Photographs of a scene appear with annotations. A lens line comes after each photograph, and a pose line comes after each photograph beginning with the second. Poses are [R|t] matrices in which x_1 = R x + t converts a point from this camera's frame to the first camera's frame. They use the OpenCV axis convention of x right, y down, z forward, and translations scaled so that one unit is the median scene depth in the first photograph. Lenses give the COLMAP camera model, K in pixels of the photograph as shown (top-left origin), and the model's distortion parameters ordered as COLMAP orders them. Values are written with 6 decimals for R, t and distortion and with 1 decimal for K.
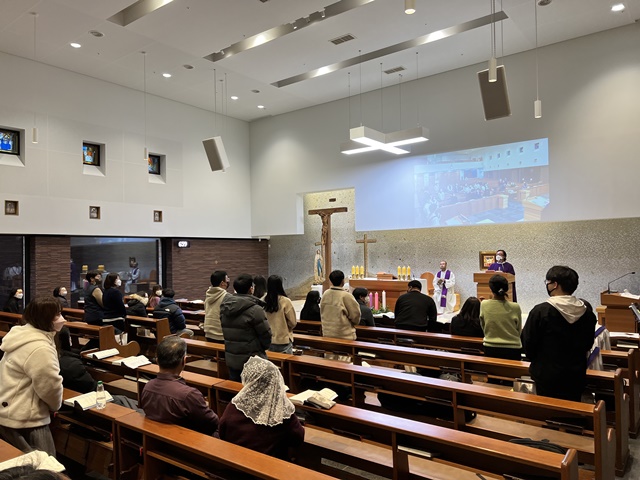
lens RADIAL K [[484.6, 0, 320.0], [0, 484.6, 240.0], [0, 0, 1]] dist [0.112848, -0.161481]
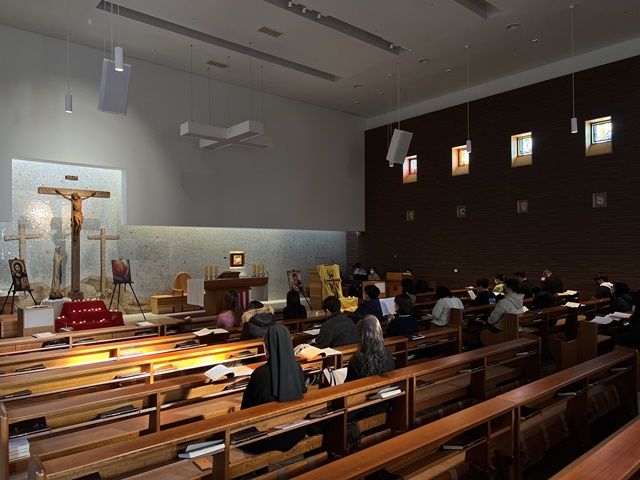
lens RADIAL K [[484.6, 0, 320.0], [0, 484.6, 240.0], [0, 0, 1]] dist [0.112848, -0.161481]
pose [[0.184642, 0.038262, 0.982061, -0.749570], [-0.018309, 0.999202, -0.035487, 0.034161], [-0.982635, -0.011428, 0.185195, 0.606896]]
